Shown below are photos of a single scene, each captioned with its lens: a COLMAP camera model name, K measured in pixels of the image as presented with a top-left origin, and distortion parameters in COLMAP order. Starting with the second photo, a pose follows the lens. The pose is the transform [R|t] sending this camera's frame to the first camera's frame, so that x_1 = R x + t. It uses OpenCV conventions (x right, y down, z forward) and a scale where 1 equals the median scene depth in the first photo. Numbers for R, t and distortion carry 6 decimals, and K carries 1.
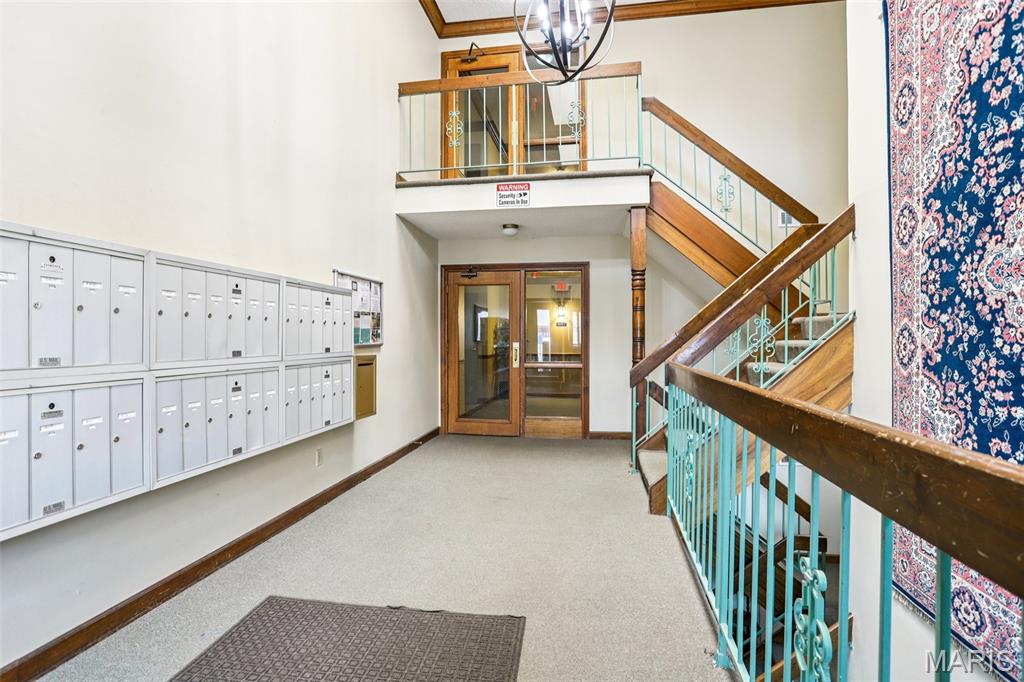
lens RADIAL K [[511.7, 0, 510.6], [0, 511.7, 339.8], [0, 0, 1]] dist [-0.054816, 0.021208]
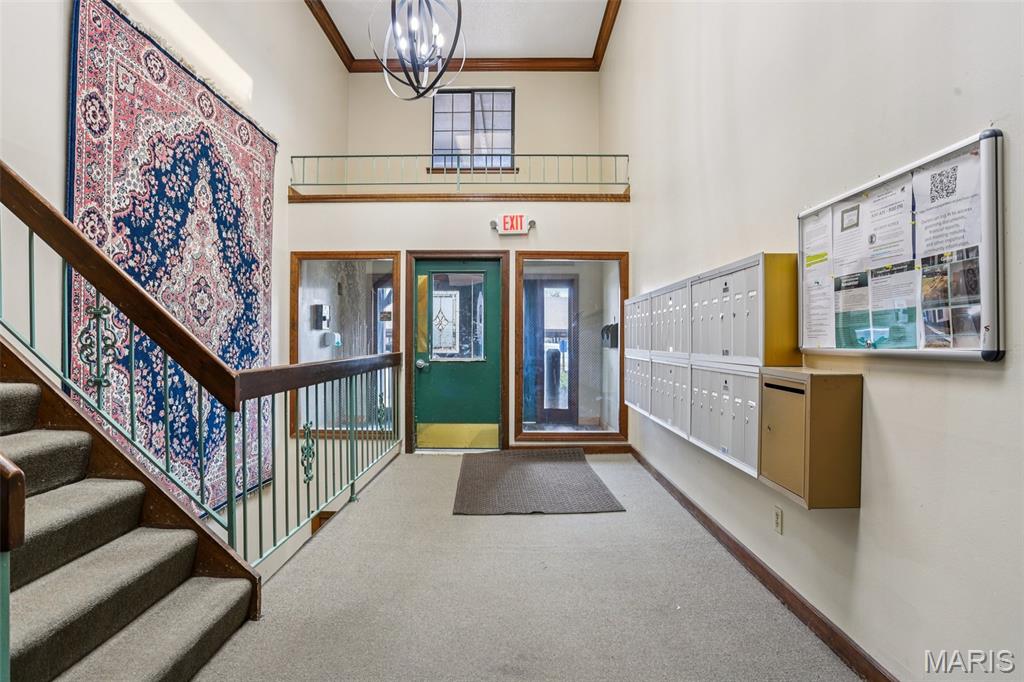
lens RADIAL K [[511.7, 0, 508.1], [0, 511.7, 340.2], [0, 0, 1]] dist [-0.054816, 0.021208]
pose [[-0.987746, -0.001909, -0.156056, 0.109613], [-0.002285, 0.999995, 0.002232, 0.000428], [0.156051, 0.002561, -0.987746, 2.606778]]
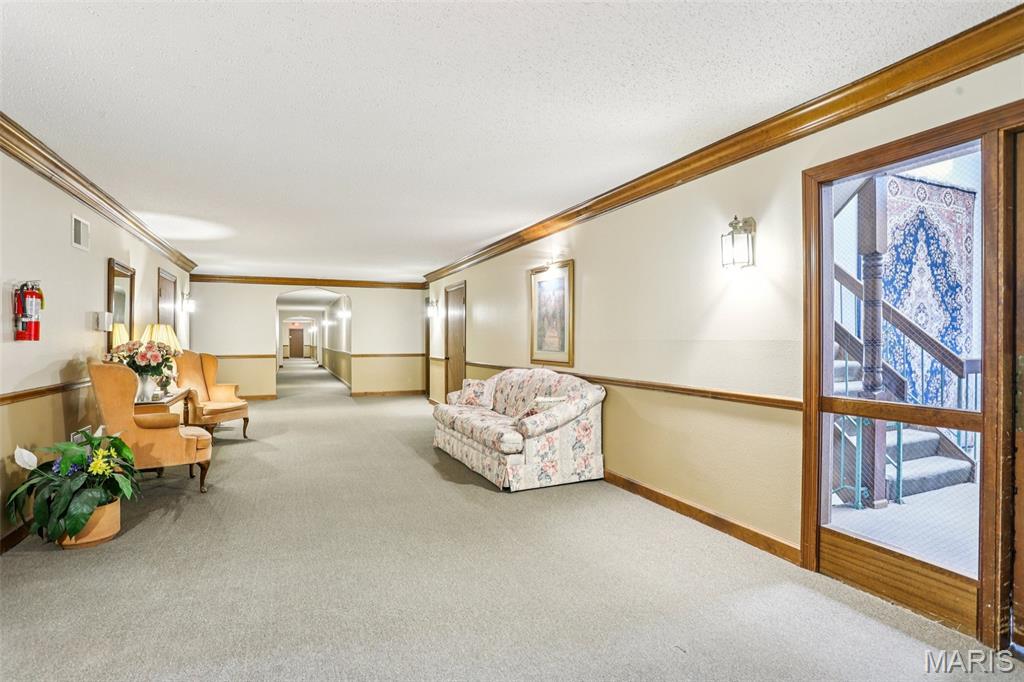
lens RADIAL K [[511.7, 0, 502.0], [0, 511.7, 339.2], [0, 0, 1]] dist [-0.054816, 0.021208]
pose [[-0.526482, -0.000569, 0.850186, -0.220075], [0.001164, 0.999998, 0.001390, -0.018731], [-0.850186, 0.001721, -0.526480, 4.103455]]
